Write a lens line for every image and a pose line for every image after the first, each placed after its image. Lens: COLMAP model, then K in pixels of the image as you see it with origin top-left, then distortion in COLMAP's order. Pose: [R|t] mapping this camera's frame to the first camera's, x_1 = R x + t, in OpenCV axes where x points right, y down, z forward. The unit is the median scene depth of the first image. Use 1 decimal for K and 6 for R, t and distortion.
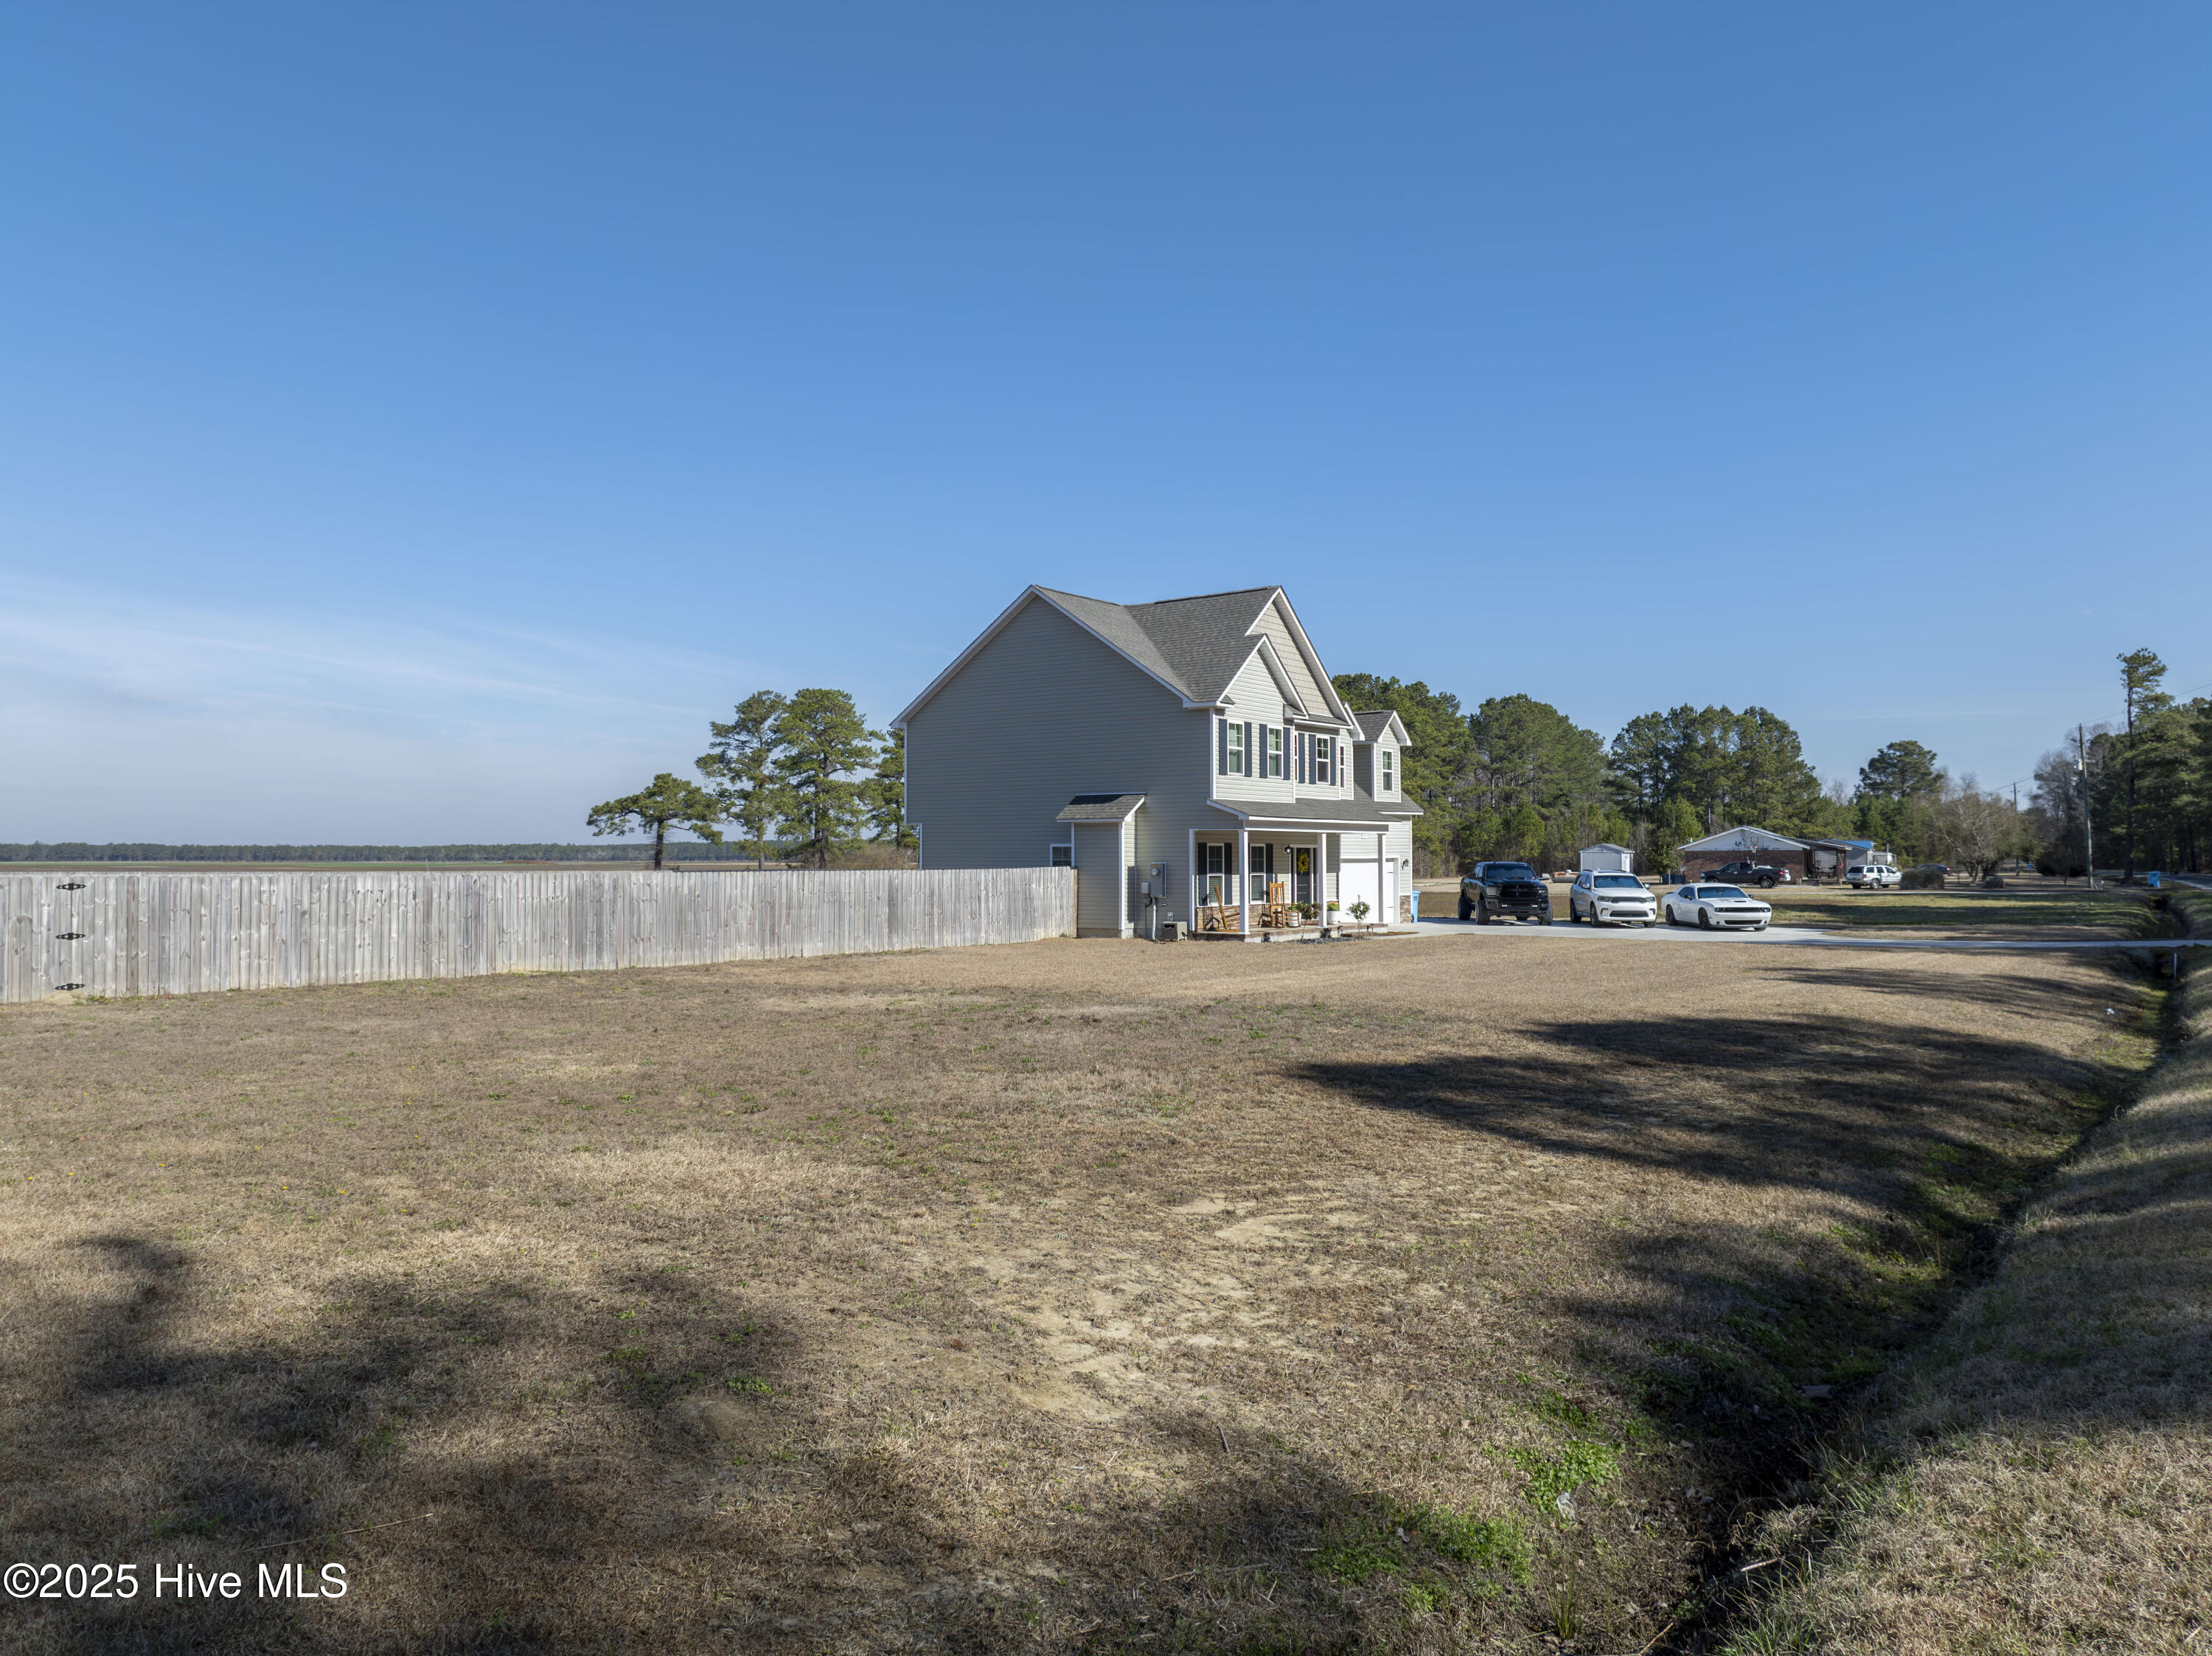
lens RADIAL K [[1565.7, 0, 1110.6], [0, 1565.7, 824.8], [0, 0, 1]] dist [-0.034527, -0.008165]
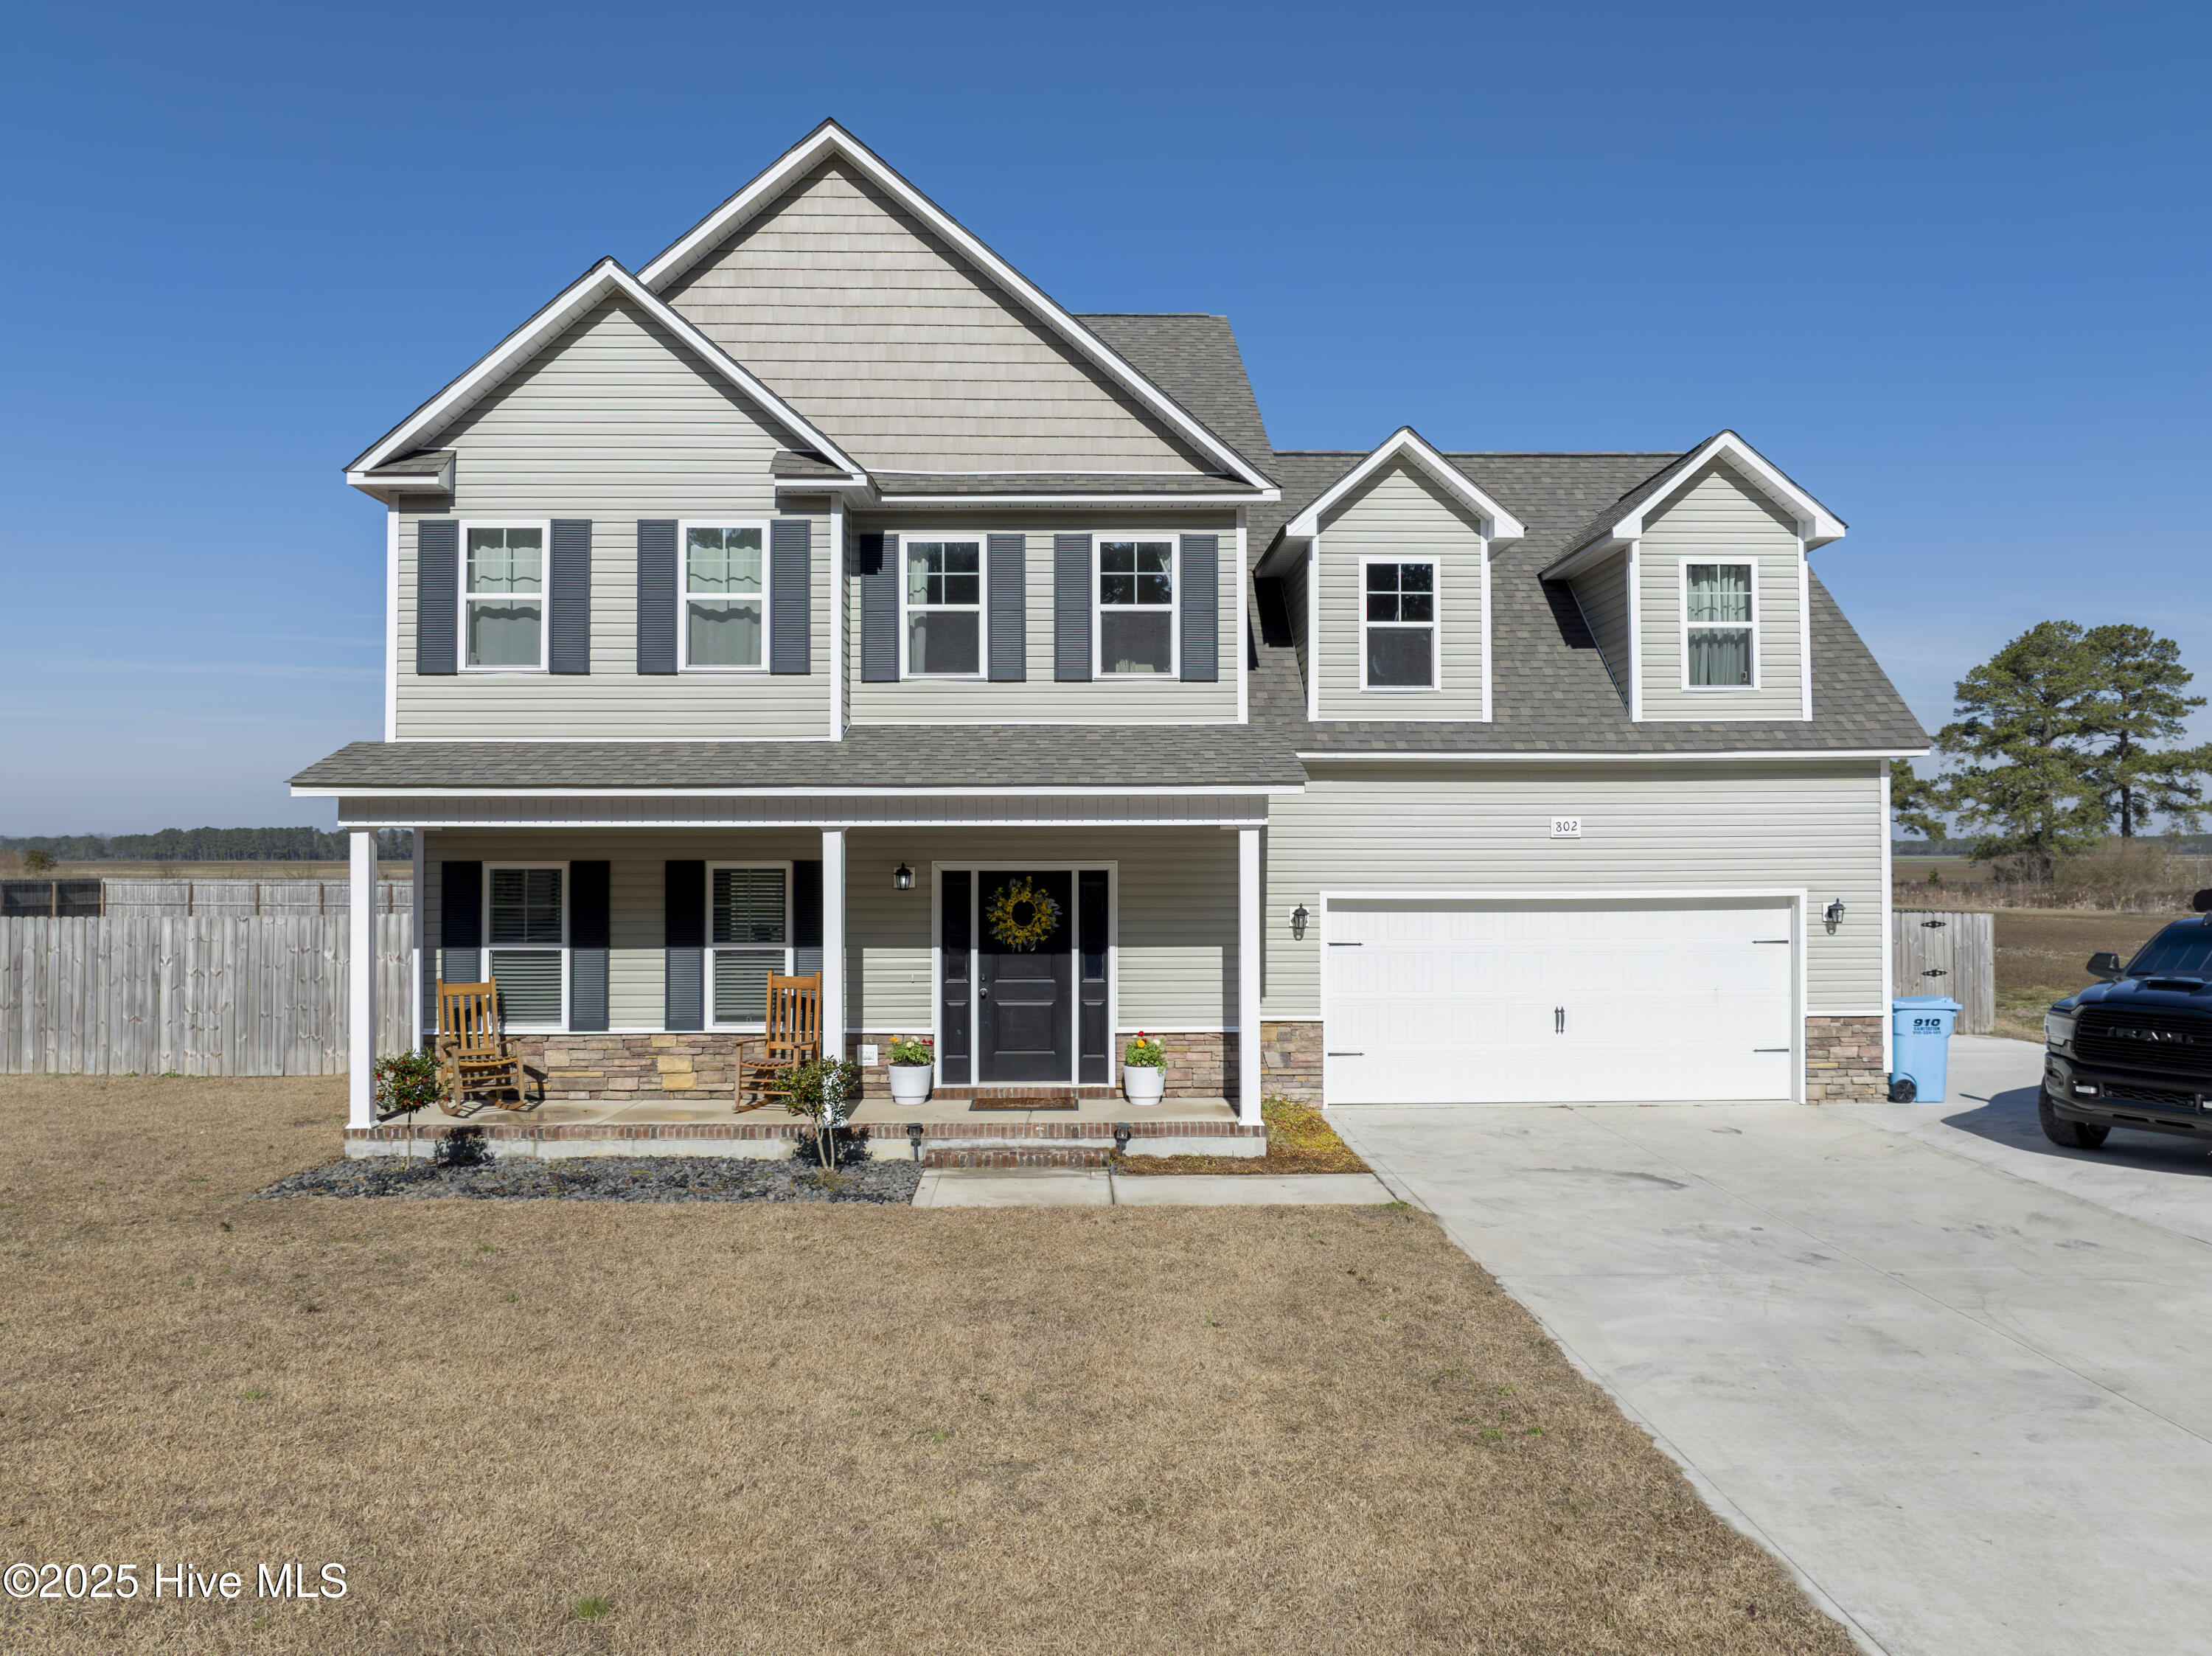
lens RADIAL K [[1569.1, 0, 1117.3], [0, 1569.1, 822.2], [0, 0, 1]] dist [-0.031260, -0.004326]
pose [[0.611330, -0.016504, -0.791203, 0.435091], [0.018260, 0.999811, -0.006747, 0.007185], [0.791165, -0.010323, 0.611516, 0.867736]]
